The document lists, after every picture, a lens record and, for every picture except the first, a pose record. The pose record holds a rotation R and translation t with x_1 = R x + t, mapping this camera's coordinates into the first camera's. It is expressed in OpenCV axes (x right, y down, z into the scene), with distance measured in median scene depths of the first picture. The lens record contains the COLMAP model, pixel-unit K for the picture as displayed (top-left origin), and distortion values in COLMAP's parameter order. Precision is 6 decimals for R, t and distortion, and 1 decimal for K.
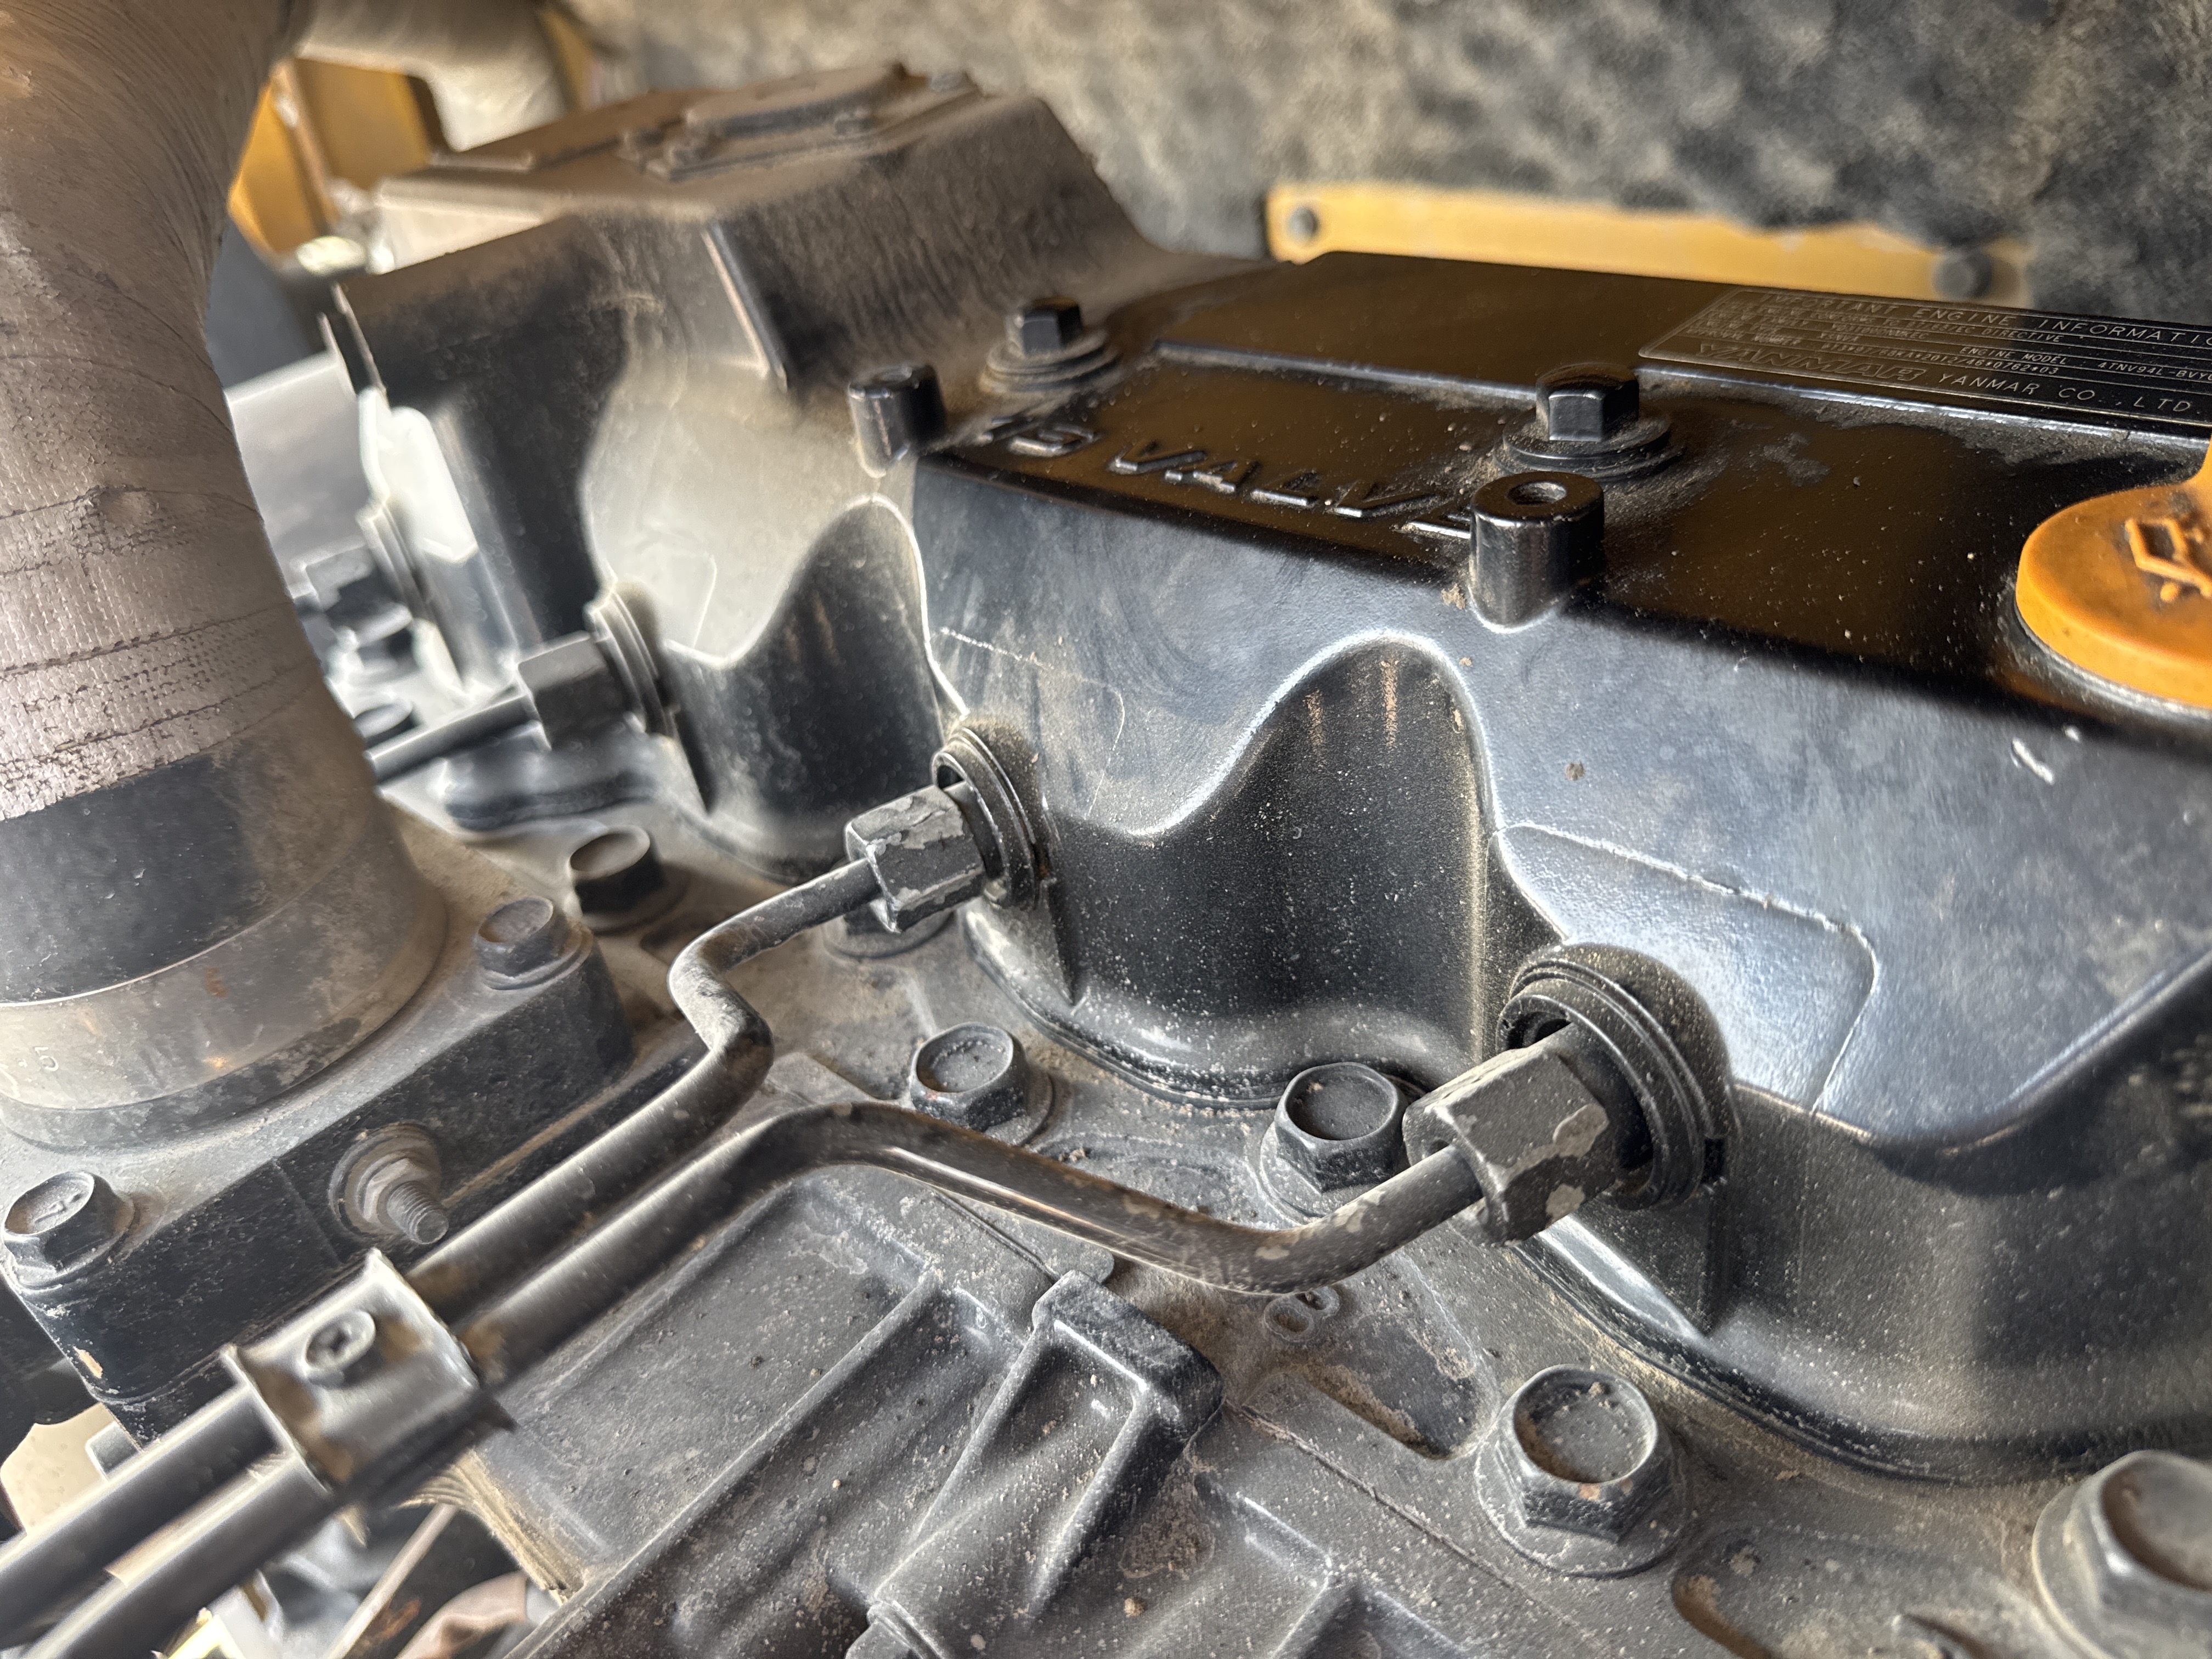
lens RADIAL K [[1607.9, 0, 1106.3], [0, 1607.9, 822.0], [0, 0, 1]] dist [-0.026447, -0.018040]
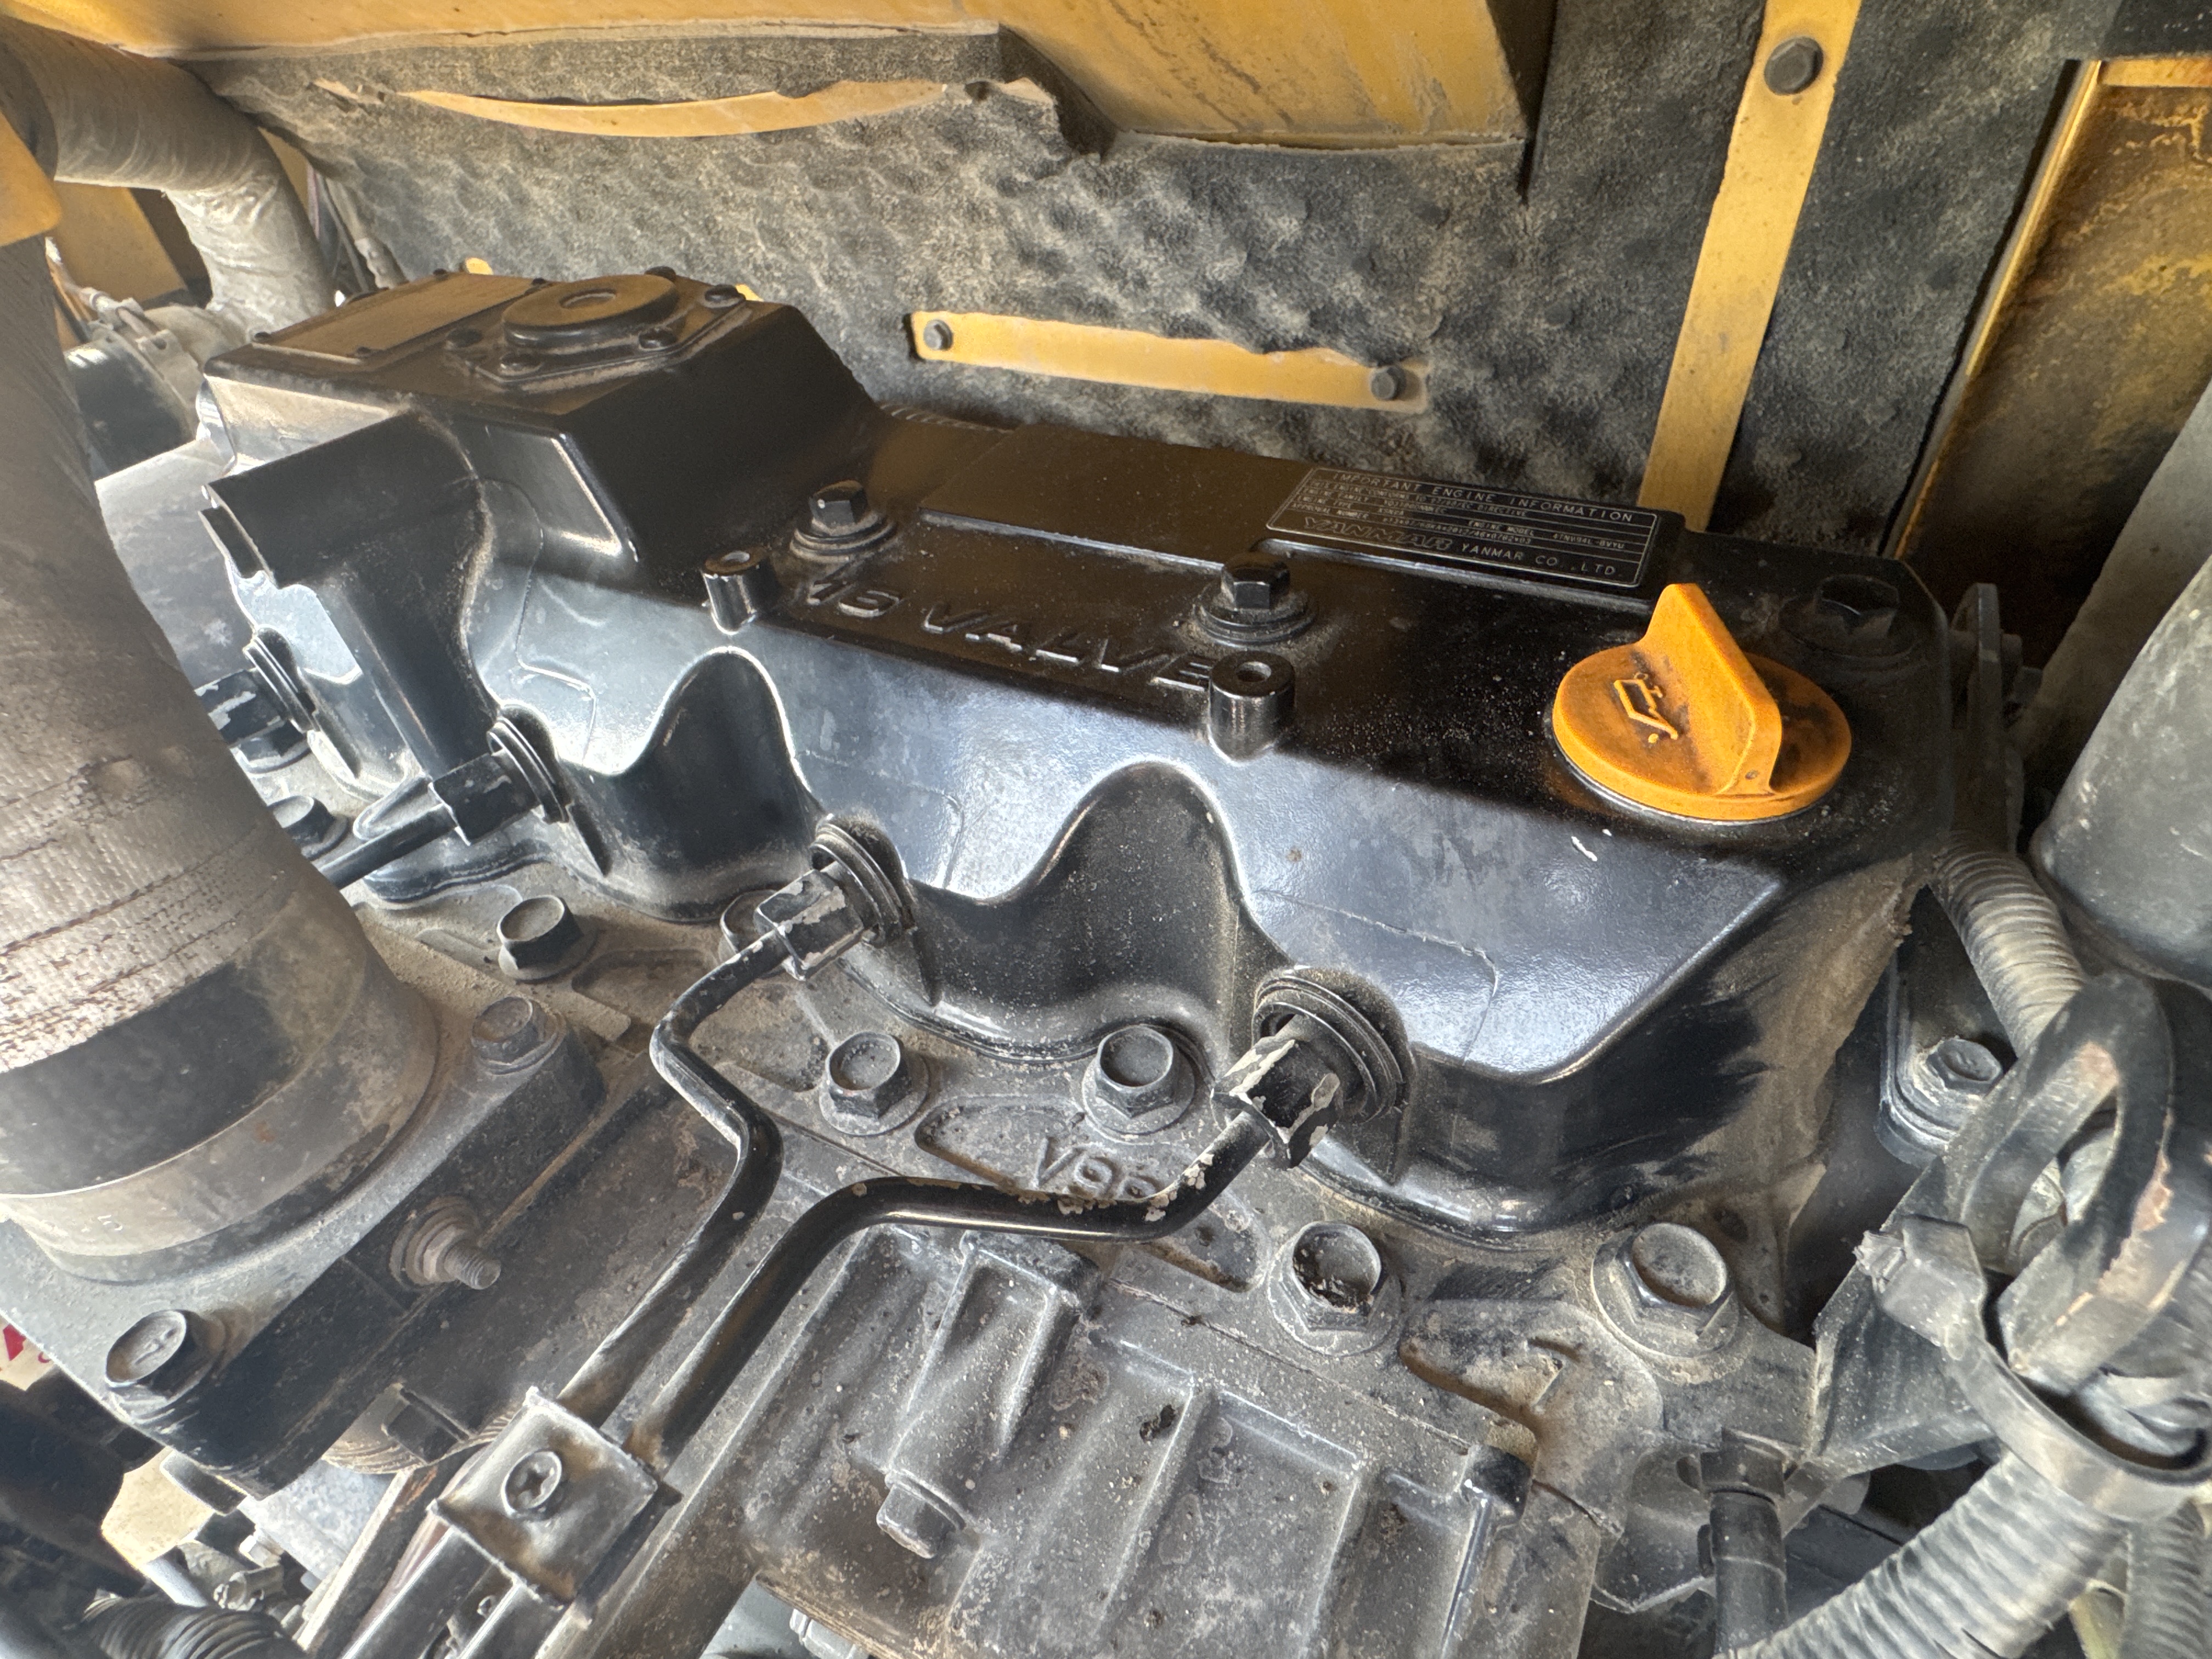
lens RADIAL K [[1097.8, 0, 1102.7], [0, 1097.8, 821.0], [0, 0, 1]] dist [-0.019007, 0.004579]
pose [[0.956802, -0.122442, 0.263700, -0.129520], [0.093737, 0.988477, 0.118859, -0.171916], [-0.275214, -0.089006, 0.957254, 0.040576]]
